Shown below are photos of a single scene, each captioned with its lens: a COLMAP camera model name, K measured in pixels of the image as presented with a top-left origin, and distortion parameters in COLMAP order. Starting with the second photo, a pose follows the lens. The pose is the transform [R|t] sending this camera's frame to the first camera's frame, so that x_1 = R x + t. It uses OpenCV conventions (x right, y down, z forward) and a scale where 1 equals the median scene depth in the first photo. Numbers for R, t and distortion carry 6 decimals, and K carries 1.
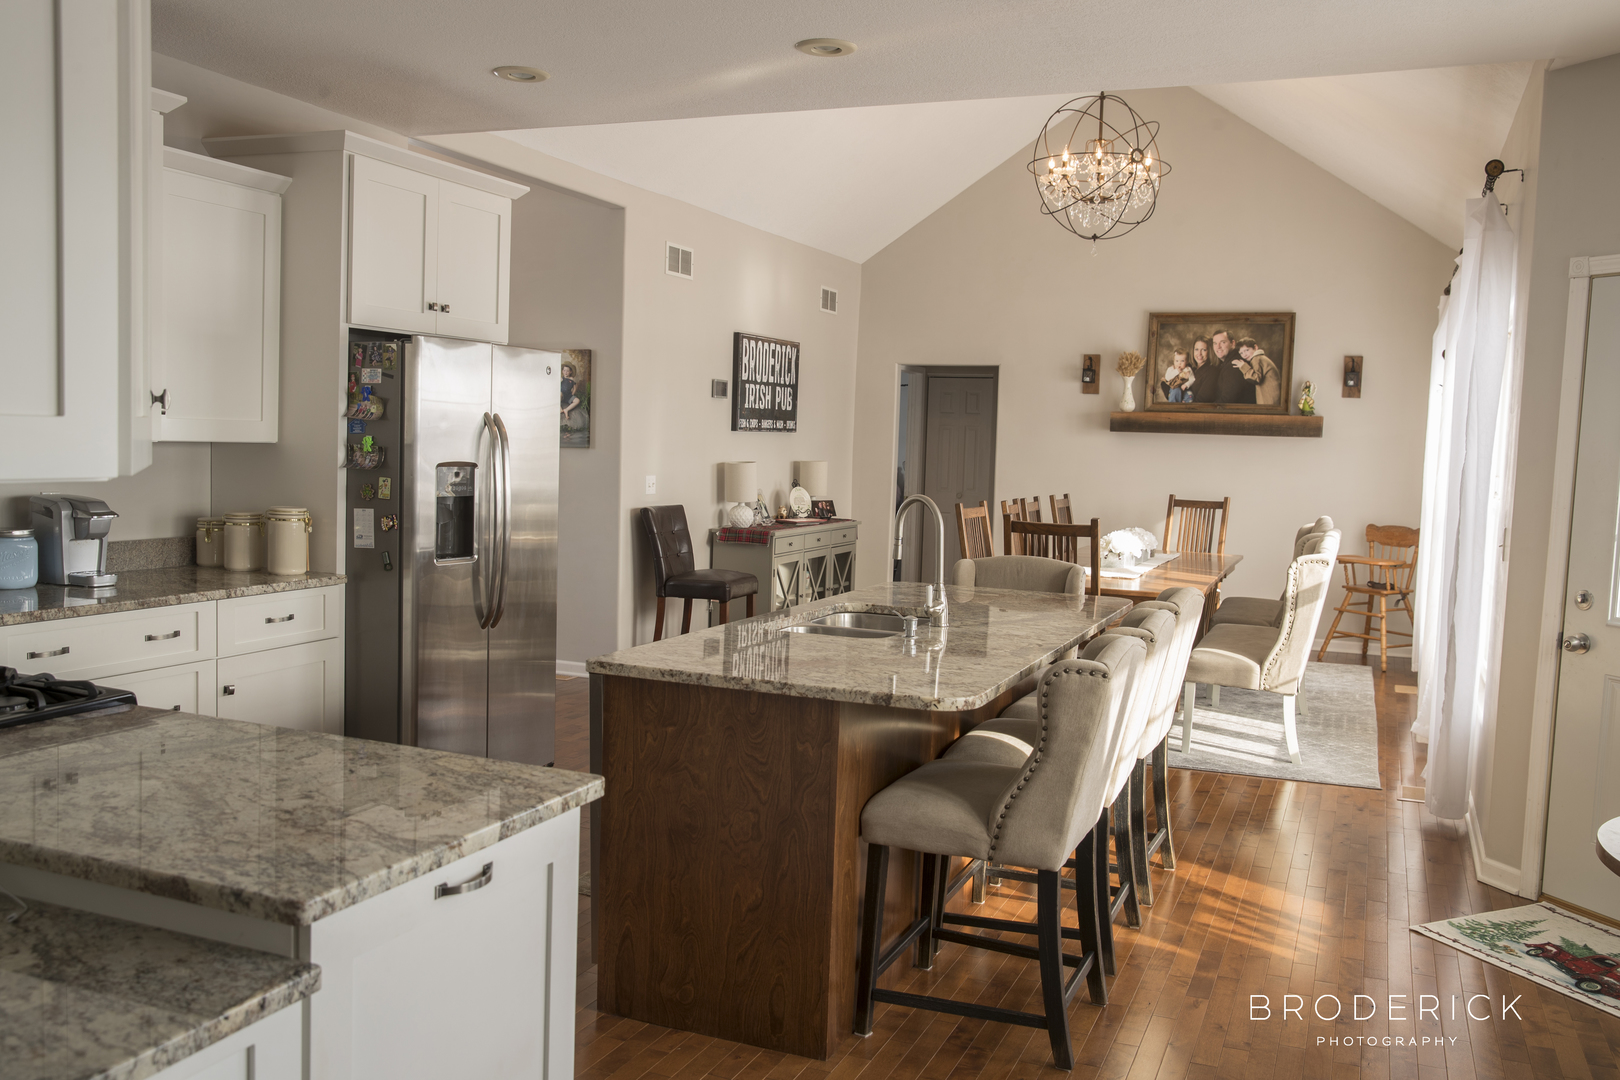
lens RADIAL K [[1401.0, 0, 810.0], [0, 1401.0, 540.0], [0, 0, 1]] dist [0.012027, 0.015770]
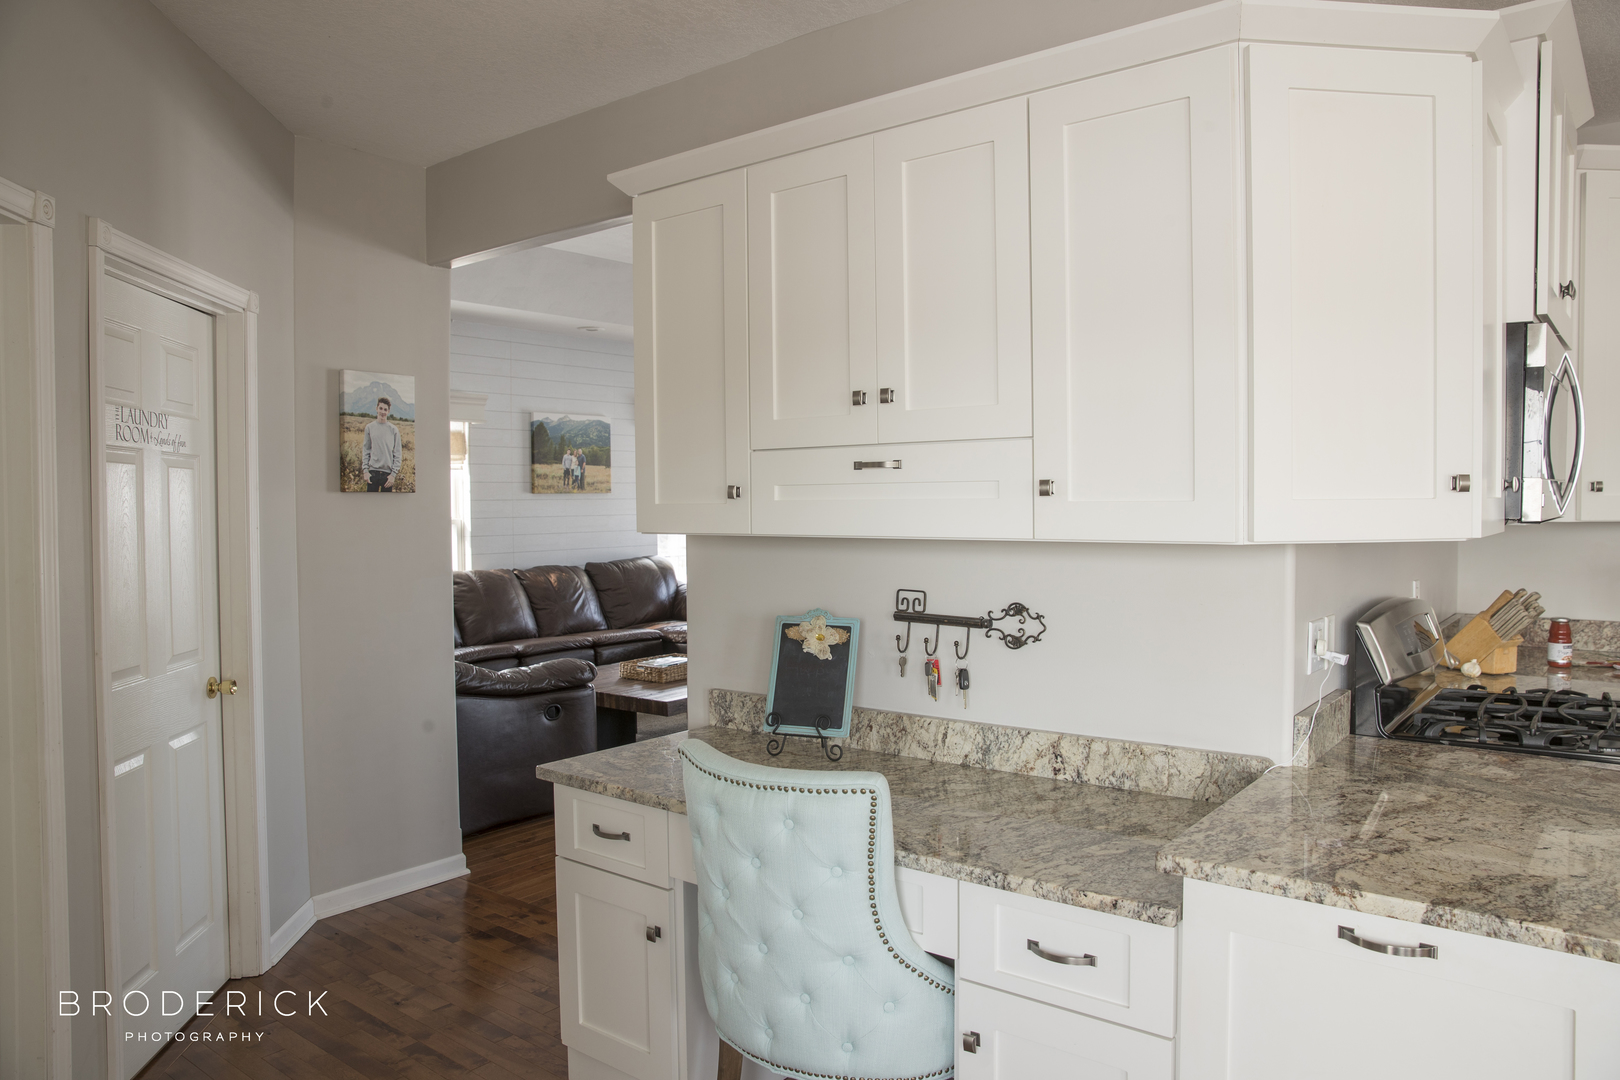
lens RADIAL K [[1107.9, 0, 810.0], [0, 1107.9, 540.0], [0, 0, 1]] dist [-0.116198, 0.083684]
pose [[-0.281969, 0.001583, -0.959422, 0.673573], [-0.074714, 0.996926, 0.023603, -0.038809], [0.956510, 0.078338, -0.280984, 0.870196]]
